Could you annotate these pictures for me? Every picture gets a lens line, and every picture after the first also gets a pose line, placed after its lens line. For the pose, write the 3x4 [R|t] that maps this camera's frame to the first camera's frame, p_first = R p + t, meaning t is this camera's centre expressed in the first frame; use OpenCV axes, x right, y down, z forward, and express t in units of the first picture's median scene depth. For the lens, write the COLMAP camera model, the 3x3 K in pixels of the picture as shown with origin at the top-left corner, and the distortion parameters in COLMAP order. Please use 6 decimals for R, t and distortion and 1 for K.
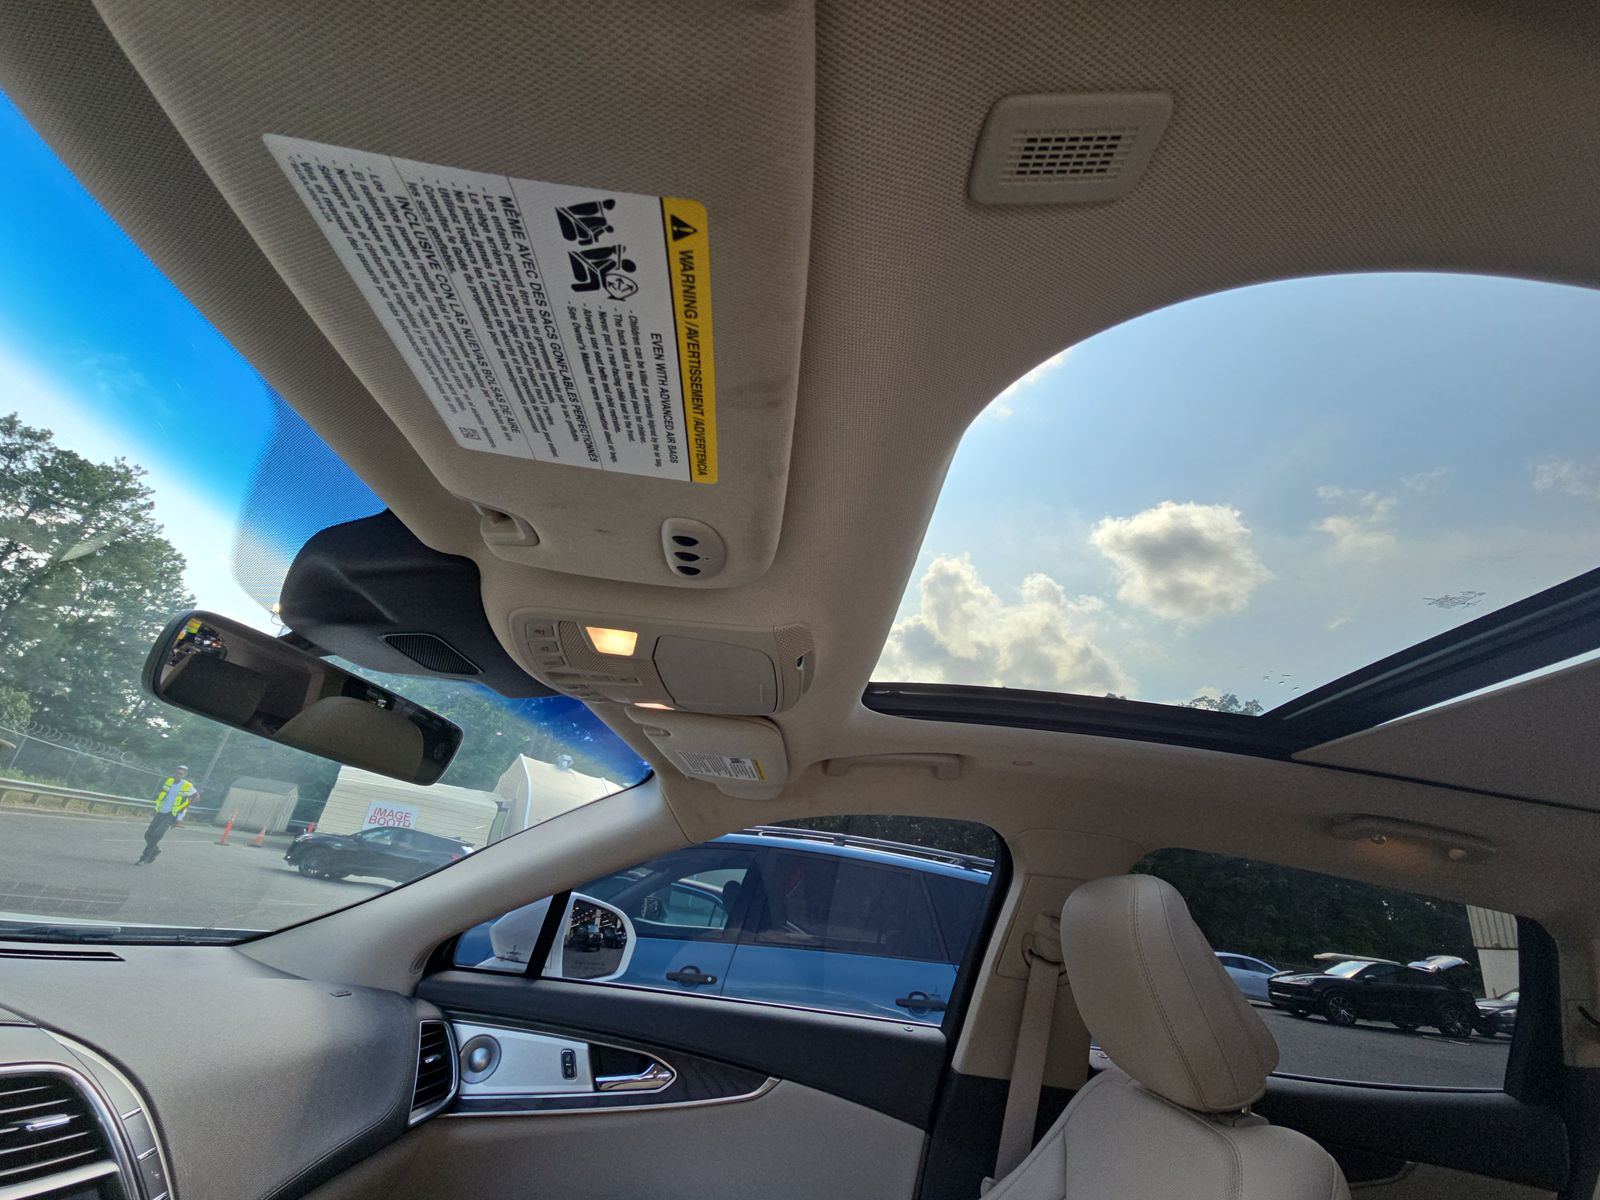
lens RADIAL K [[655.6, 0, 814.9], [0, 655.6, 597.5], [0, 0, 1]] dist [-0.006075, -0.001750]
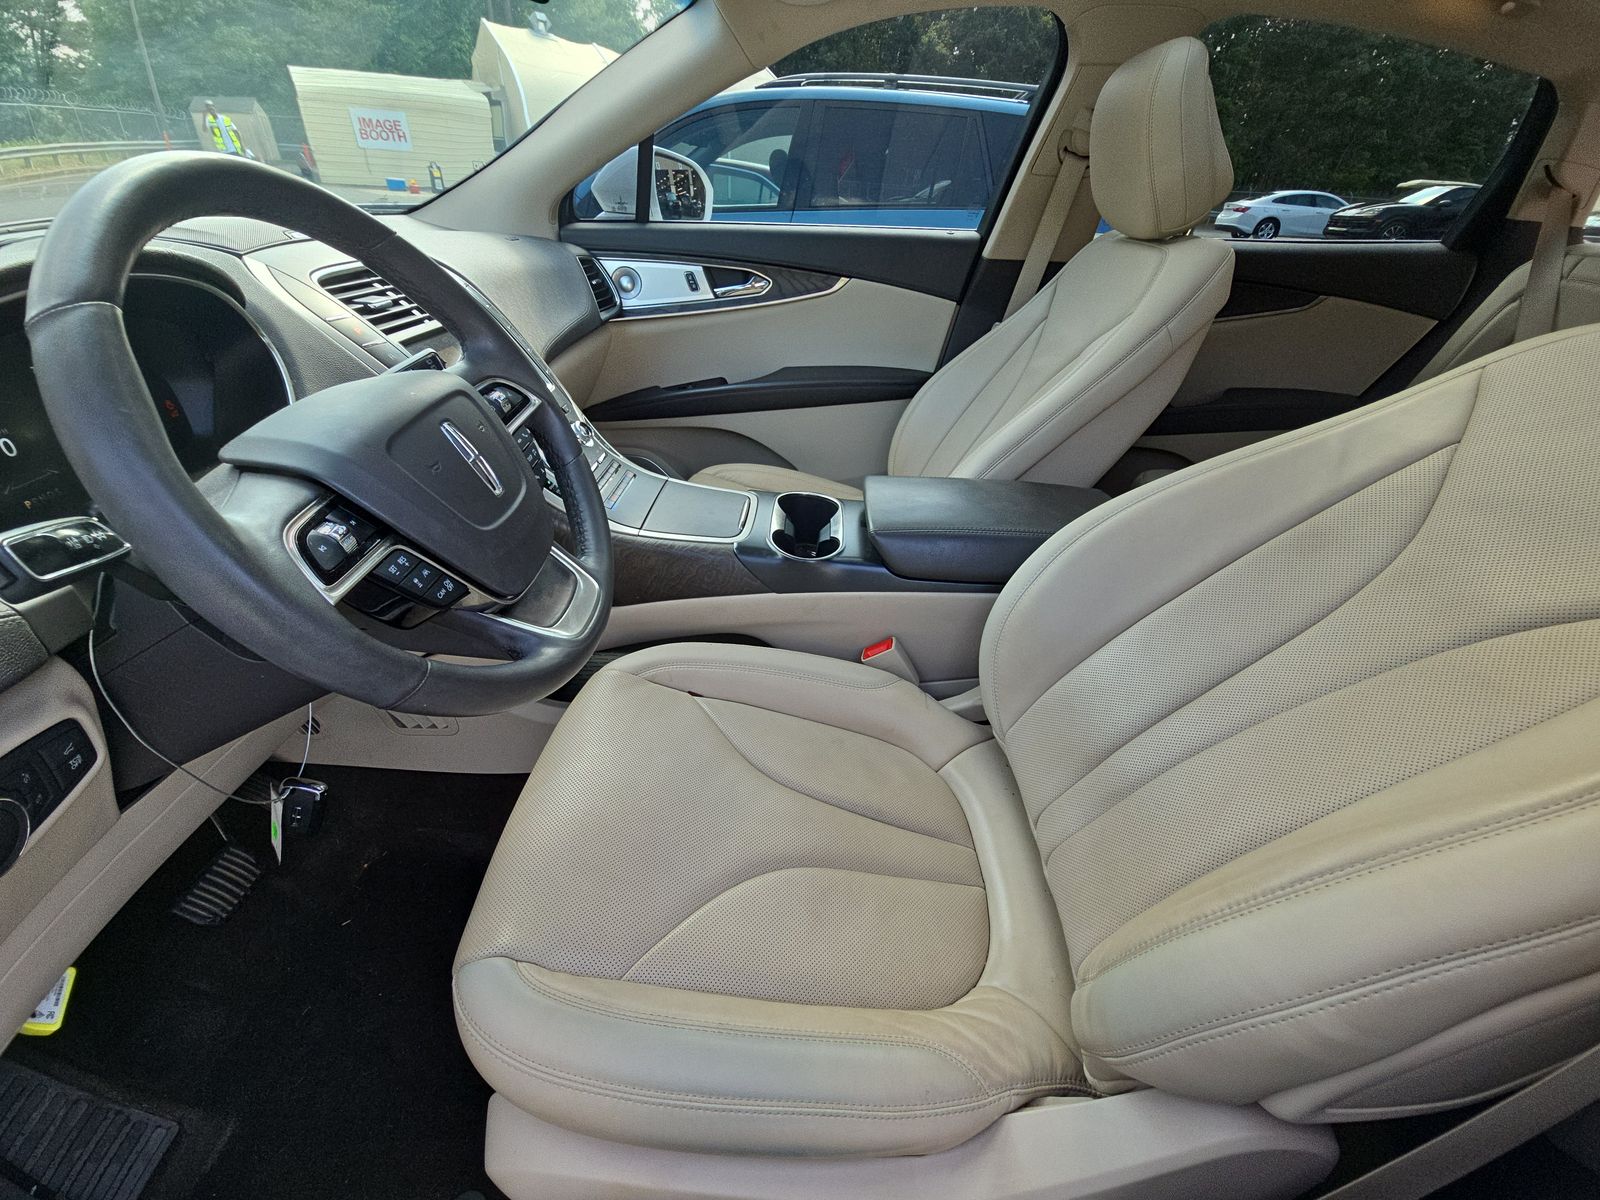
lens RADIAL K [[655.6, 0, 803.1], [0, 655.6, 603.4], [0, 0, 1]] dist [-0.006075, -0.001750]
pose [[0.993645, -0.028964, -0.108768, -0.022469], [0.107360, 0.534176, 0.838528, -0.036205], [0.033814, -0.844877, 0.533891, -0.273267]]
